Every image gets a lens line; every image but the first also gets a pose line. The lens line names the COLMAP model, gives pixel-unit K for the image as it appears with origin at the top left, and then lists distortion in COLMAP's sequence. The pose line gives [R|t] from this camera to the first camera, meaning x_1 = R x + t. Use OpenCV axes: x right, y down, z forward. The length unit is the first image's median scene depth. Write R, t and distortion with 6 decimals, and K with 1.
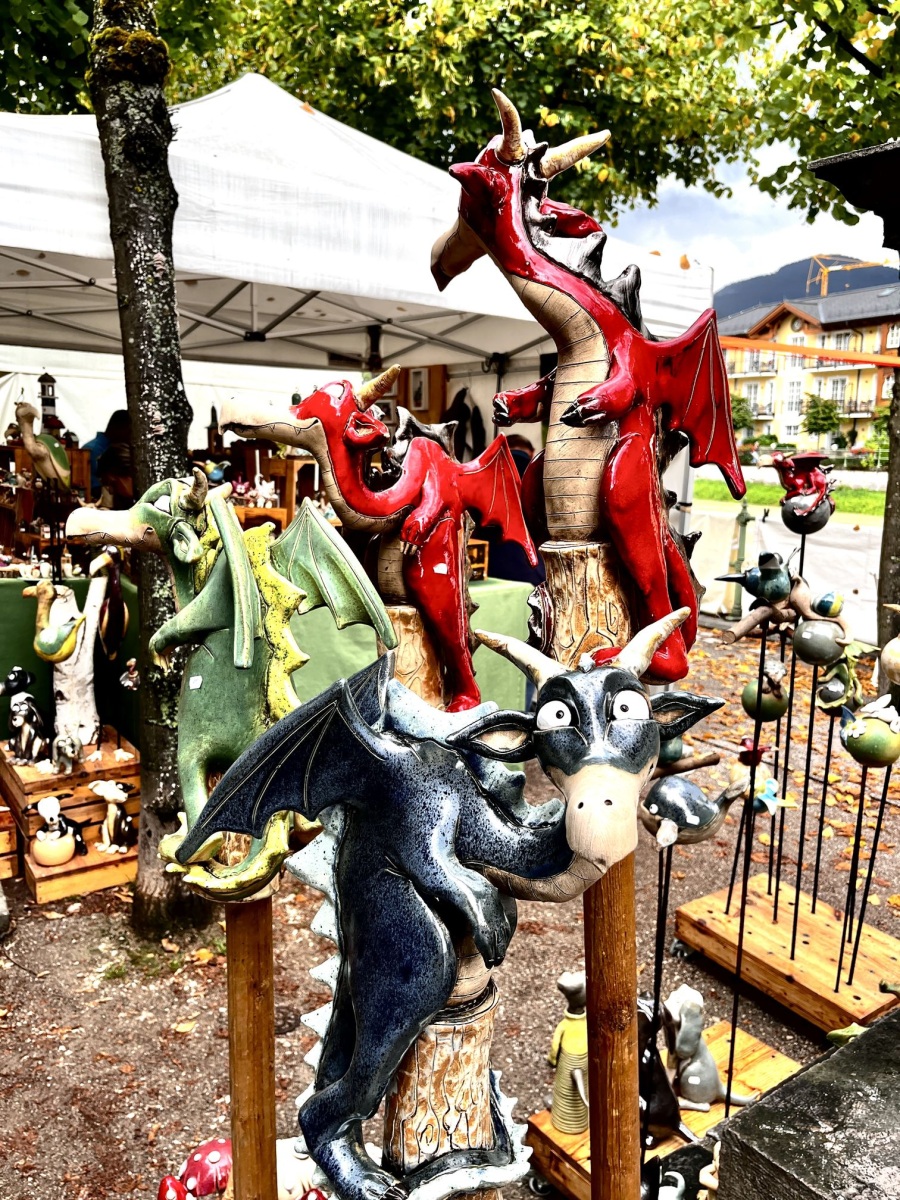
lens RADIAL K [[904.1, 0, 460.5], [0, 904.1, 602.8], [0, 0, 1]] dist [0.083933, -0.122912]
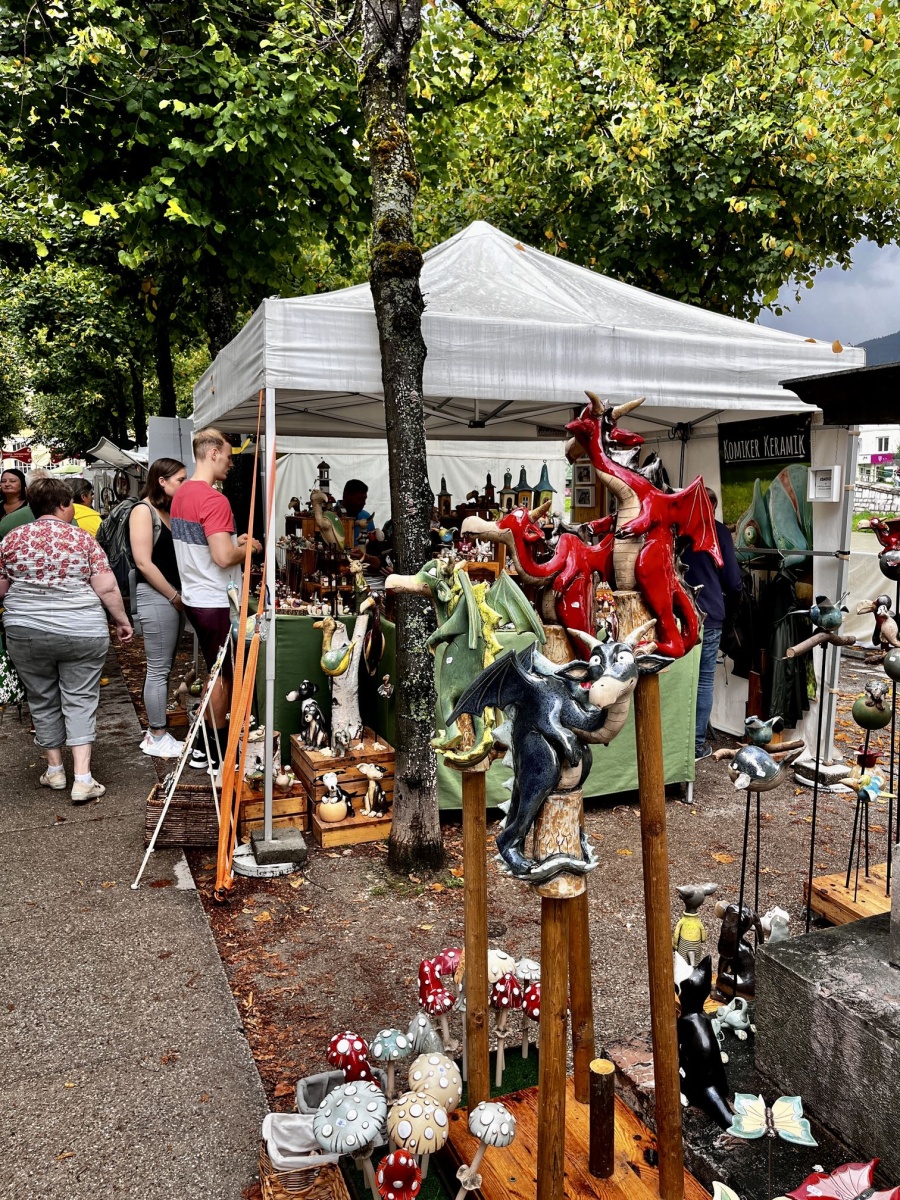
lens RADIAL K [[904.1, 0, 460.5], [0, 904.1, 602.8], [0, 0, 1]] dist [0.083933, -0.122912]
pose [[0.972391, -0.001251, -0.233355, 0.066790], [-0.009727, 0.998899, -0.045886, 0.016692], [0.233155, 0.046889, 0.971308, -0.313146]]
